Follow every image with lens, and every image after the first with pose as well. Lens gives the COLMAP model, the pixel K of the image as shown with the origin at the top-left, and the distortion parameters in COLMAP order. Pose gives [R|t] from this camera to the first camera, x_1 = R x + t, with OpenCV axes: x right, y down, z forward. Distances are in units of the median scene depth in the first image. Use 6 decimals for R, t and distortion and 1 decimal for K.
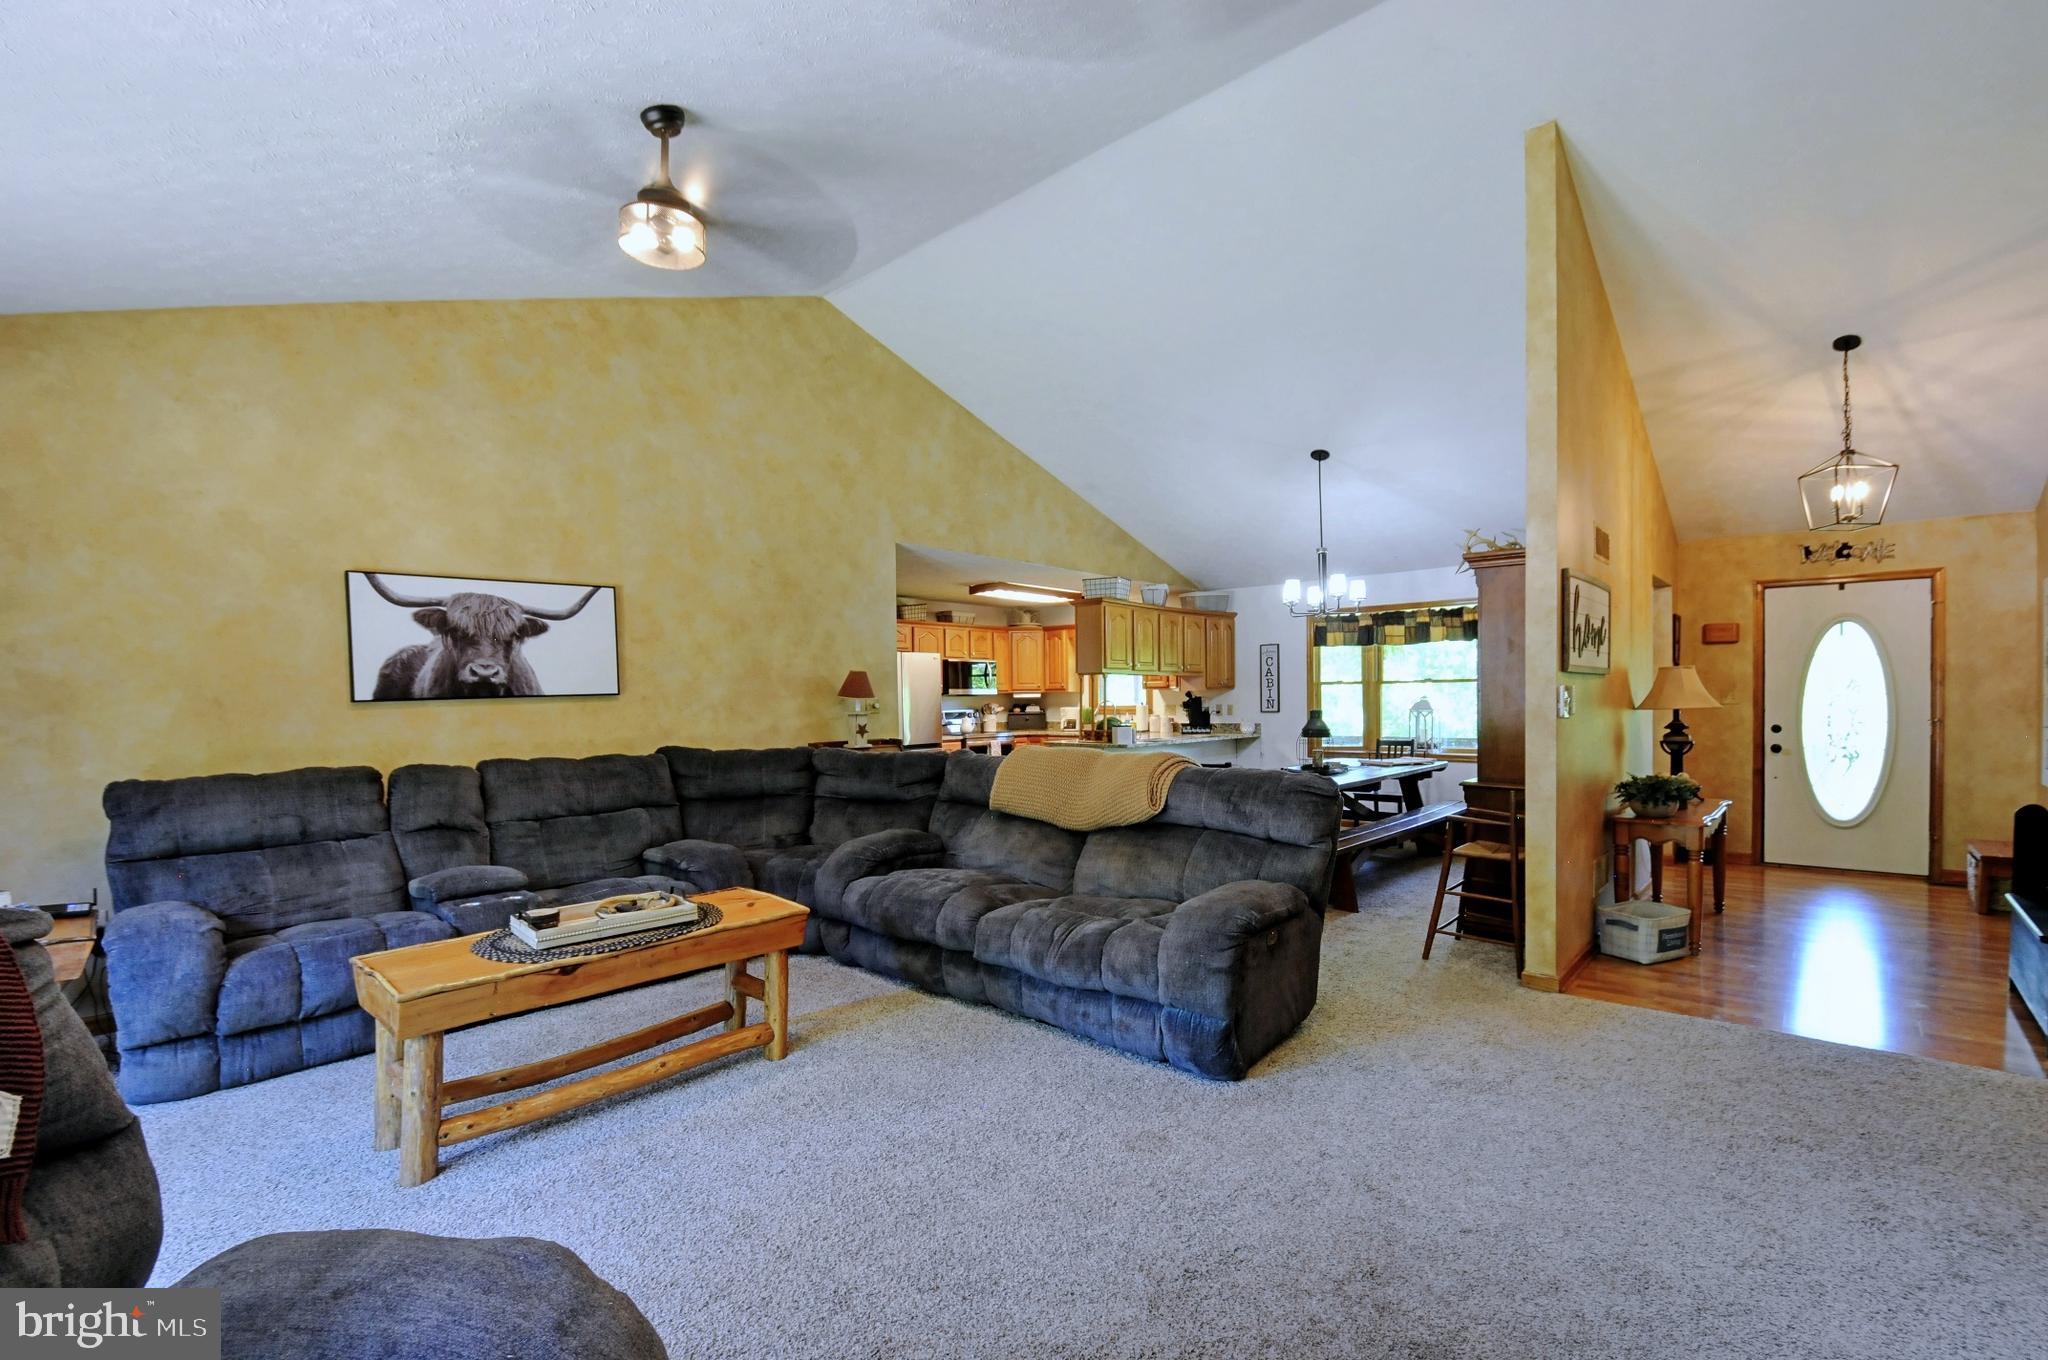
lens RADIAL K [[886.4, 0, 1055.3], [0, 886.4, 718.0], [0, 0, 1]] dist [0.000888, -0.015463]
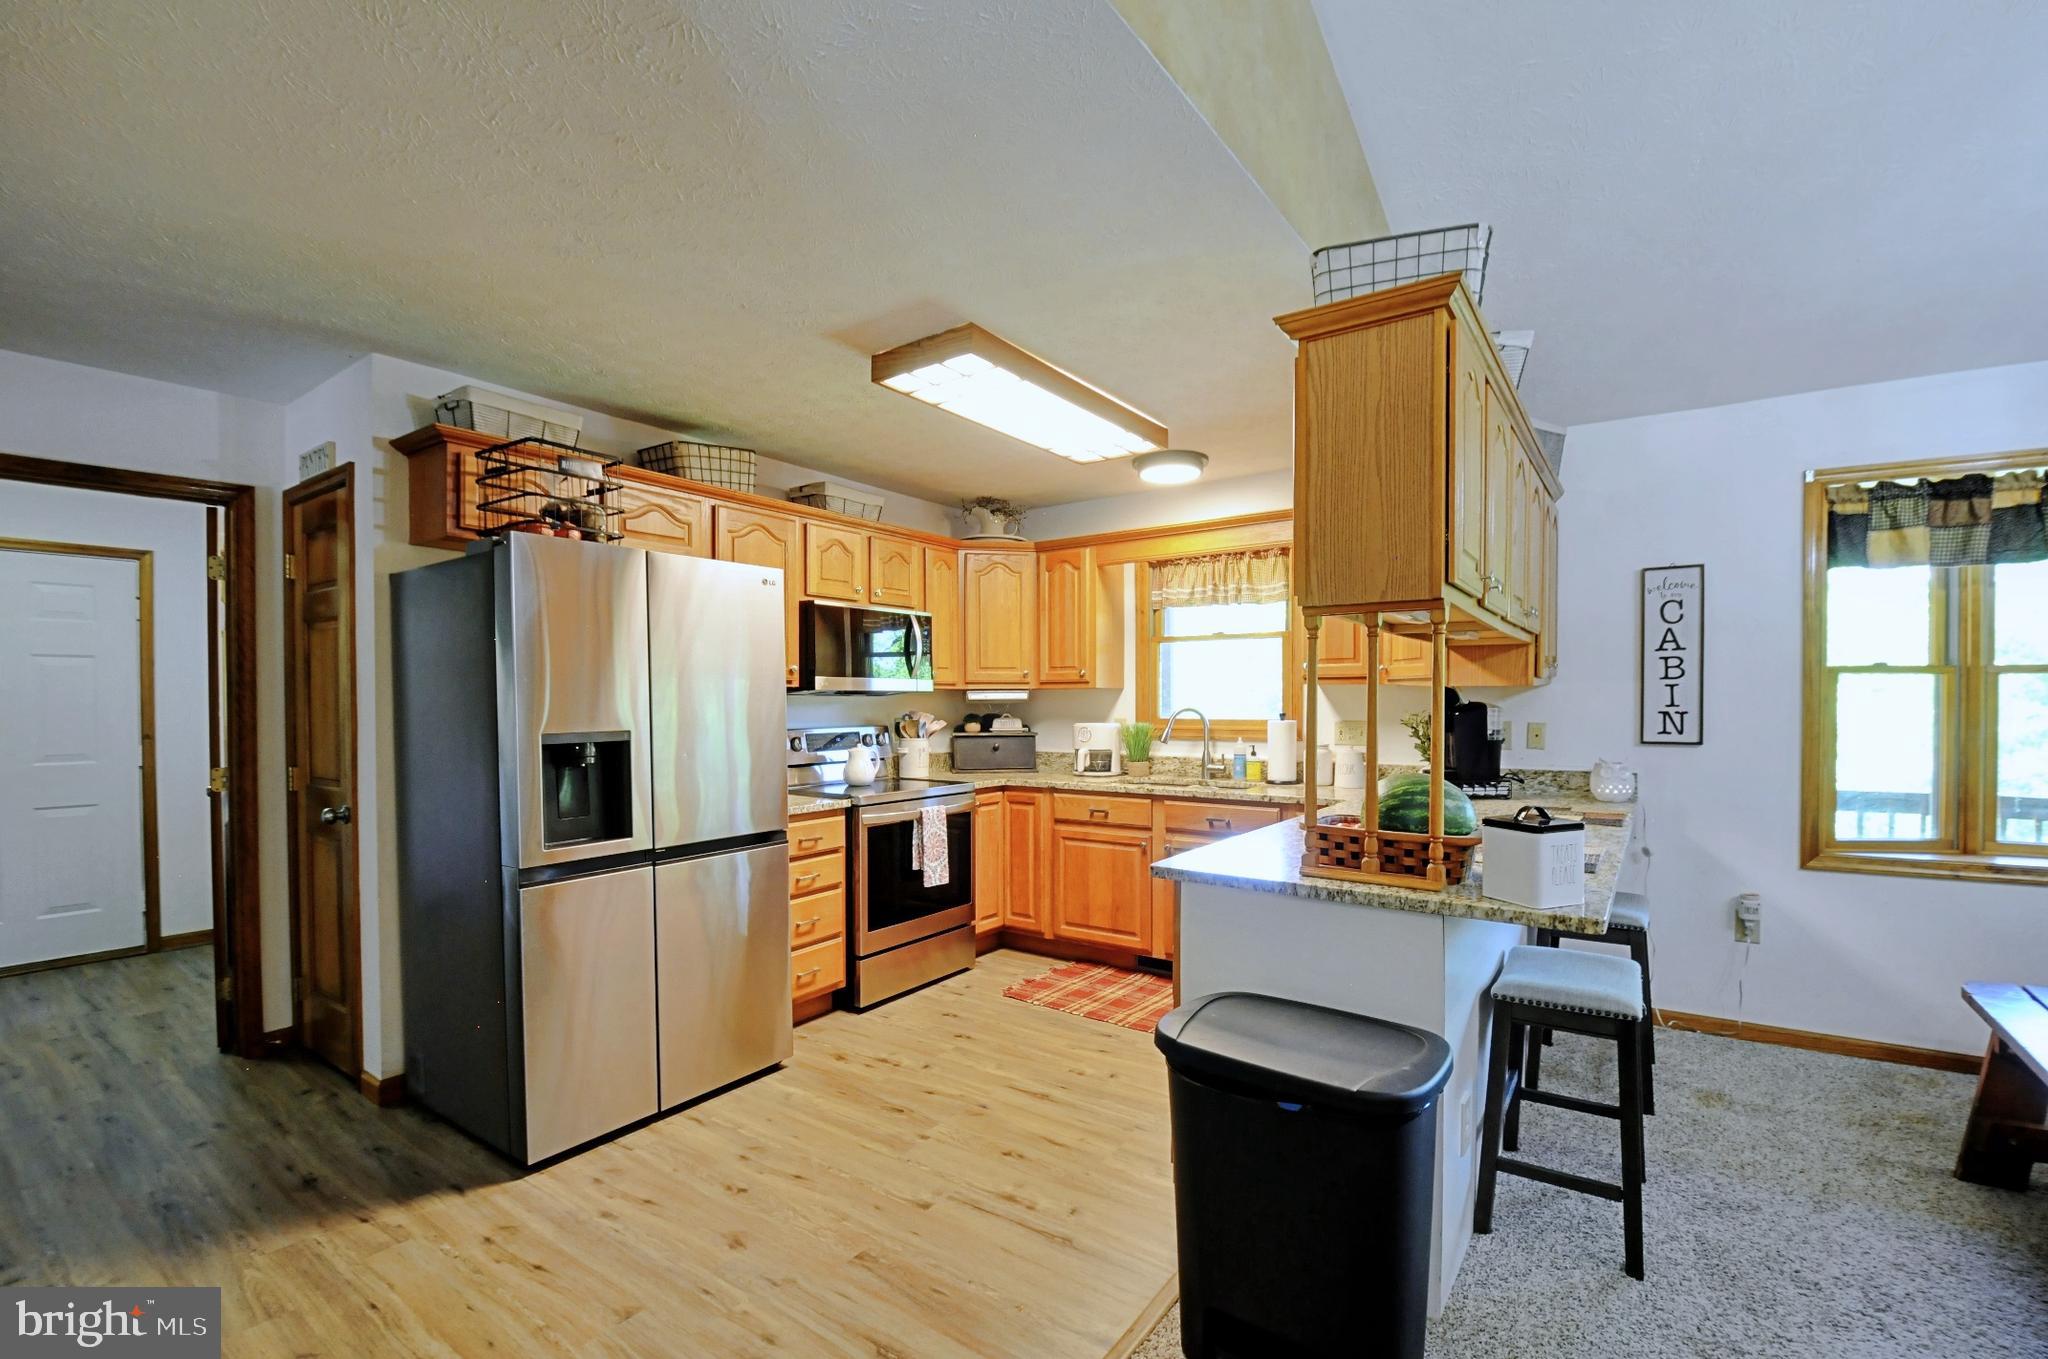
lens RADIAL K [[886.4, 0, 1055.3], [0, 886.4, 717.5], [0, 0, 1]] dist [0.000888, -0.015463]
pose [[0.993553, 0.007882, 0.113095, -0.064904], [-0.007318, 0.999959, -0.005405, -0.014496], [-0.113133, 0.004543, 0.993570, 0.663730]]
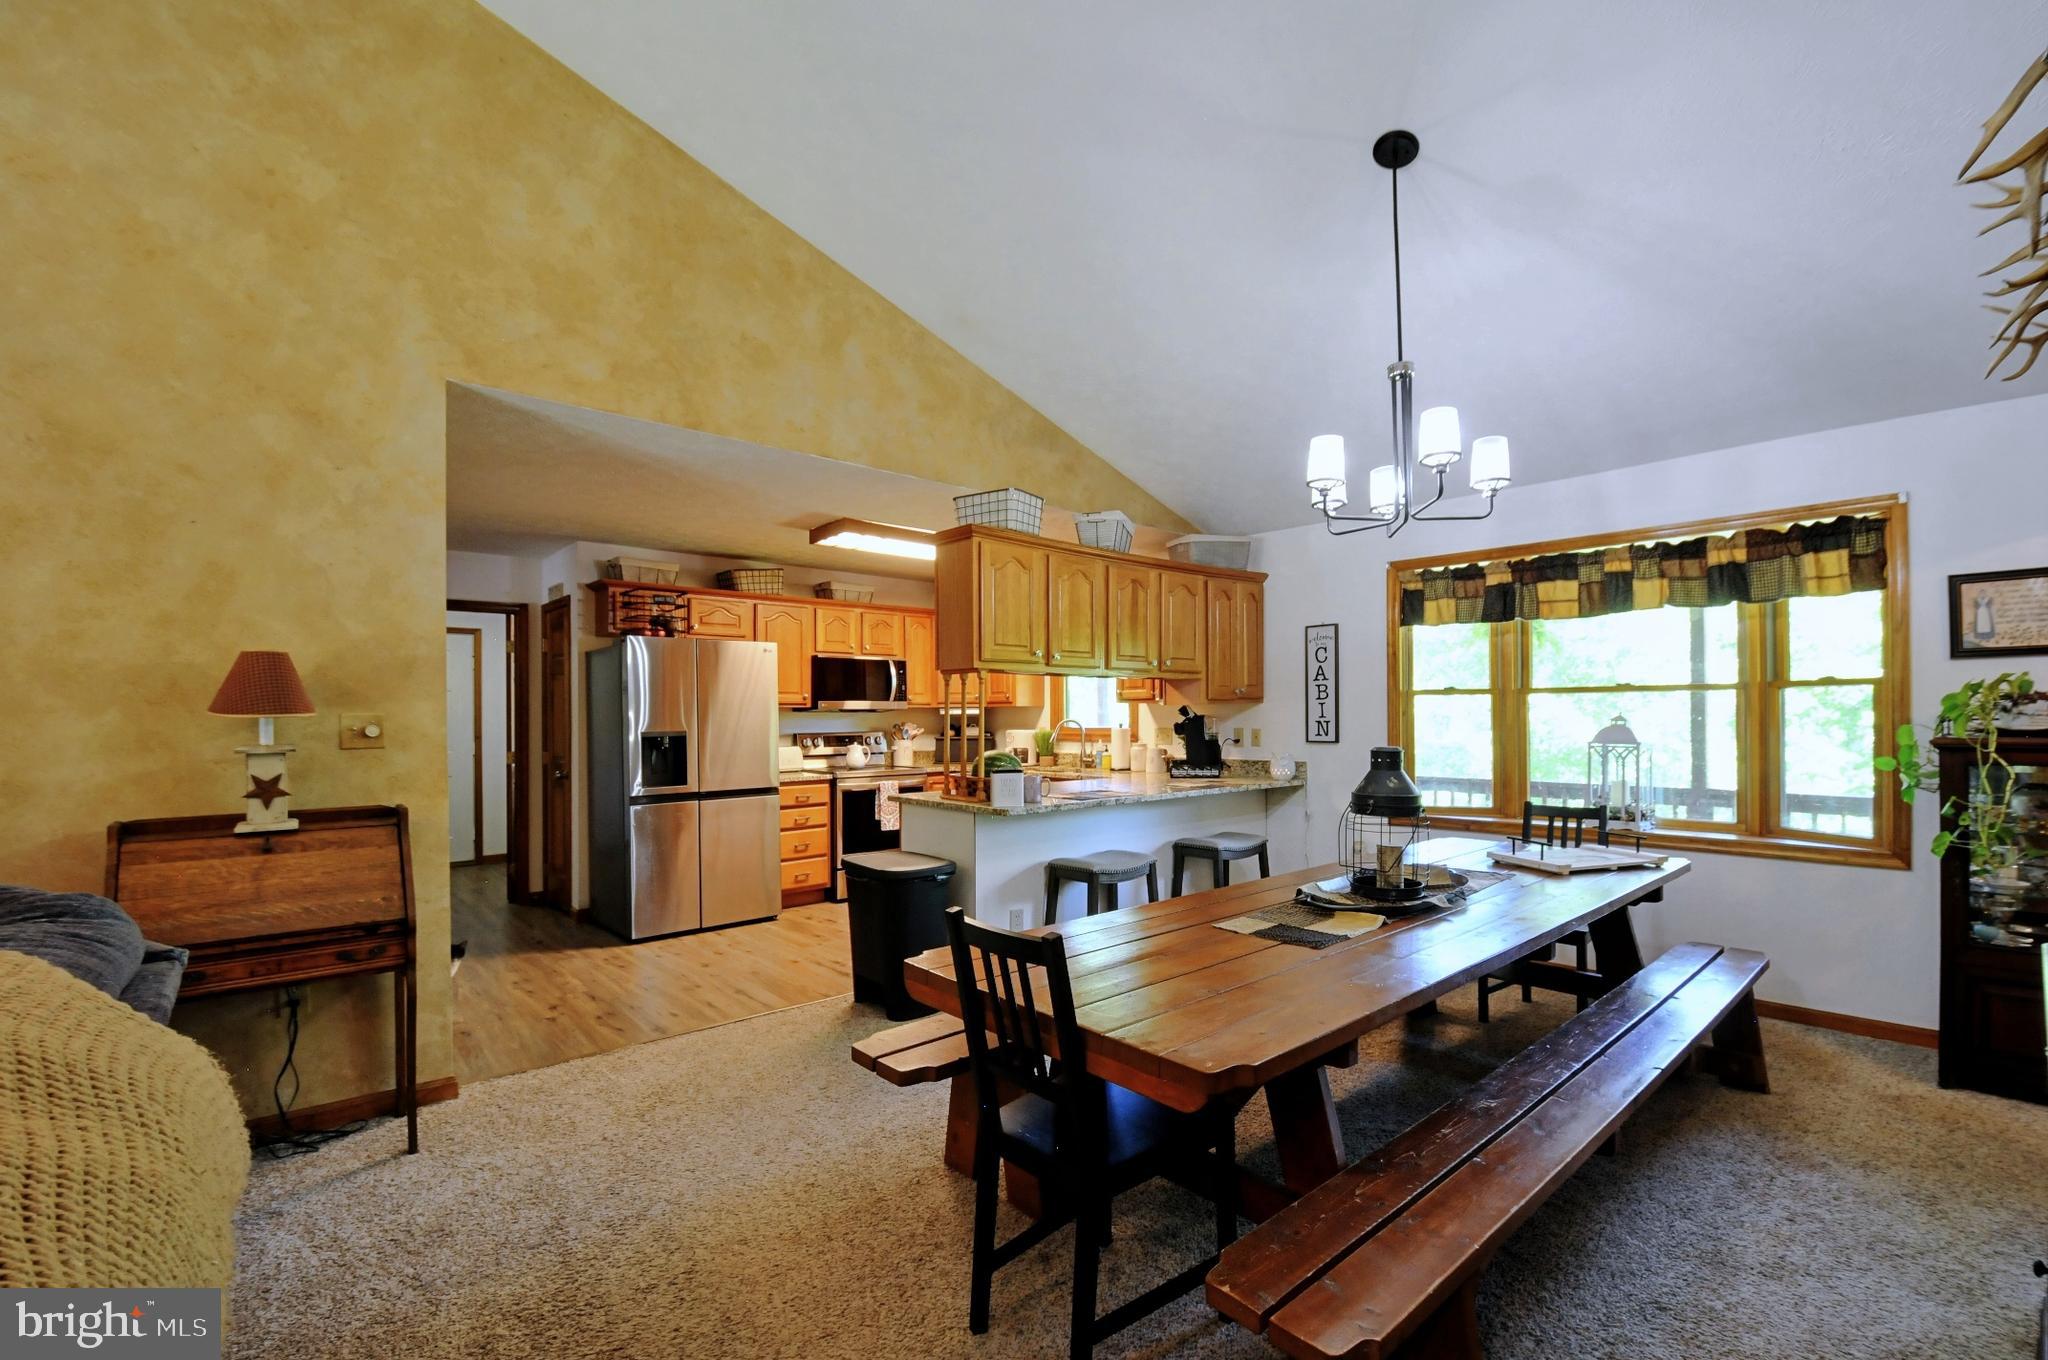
lens RADIAL K [[886.4, 0, 1055.3], [0, 886.4, 718.0], [0, 0, 1]] dist [0.000888, -0.015463]
pose [[0.993652, 0.006673, -0.112297, 0.137179], [-0.008752, 0.999799, -0.018031, -0.011018], [0.112154, 0.018900, 0.993511, 0.417171]]
